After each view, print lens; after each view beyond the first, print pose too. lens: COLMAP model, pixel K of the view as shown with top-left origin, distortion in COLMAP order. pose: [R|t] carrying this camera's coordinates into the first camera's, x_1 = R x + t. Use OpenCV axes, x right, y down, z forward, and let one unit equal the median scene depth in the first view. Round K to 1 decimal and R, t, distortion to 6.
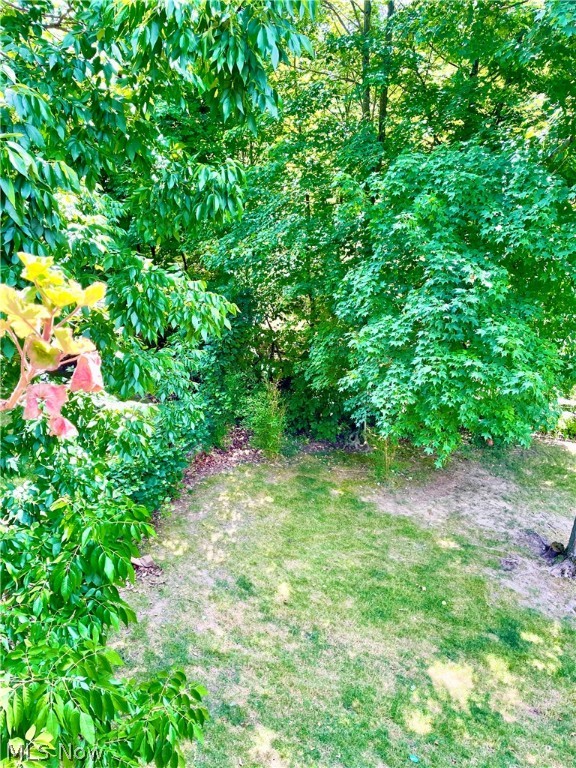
lens RADIAL K [[585.6, 0, 280.7], [0, 585.6, 388.4], [0, 0, 1]] dist [0.031951, -0.007696]
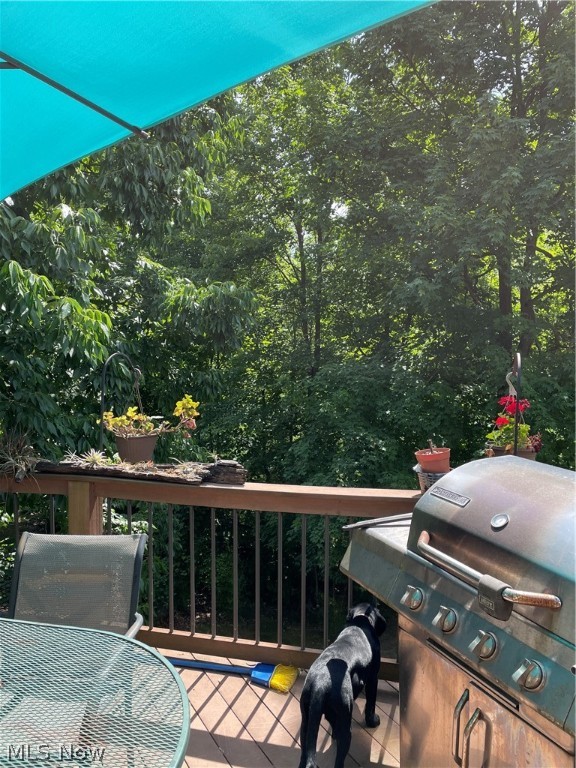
lens RADIAL K [[585.6, 0, 289.5], [0, 585.6, 385.4], [0, 0, 1]] dist [0.031951, -0.007696]
pose [[0.996702, 0.009036, 0.080639, 0.001145], [0.017757, 0.945407, -0.325409, 0.128835], [-0.079177, 0.325768, 0.942129, -0.360963]]
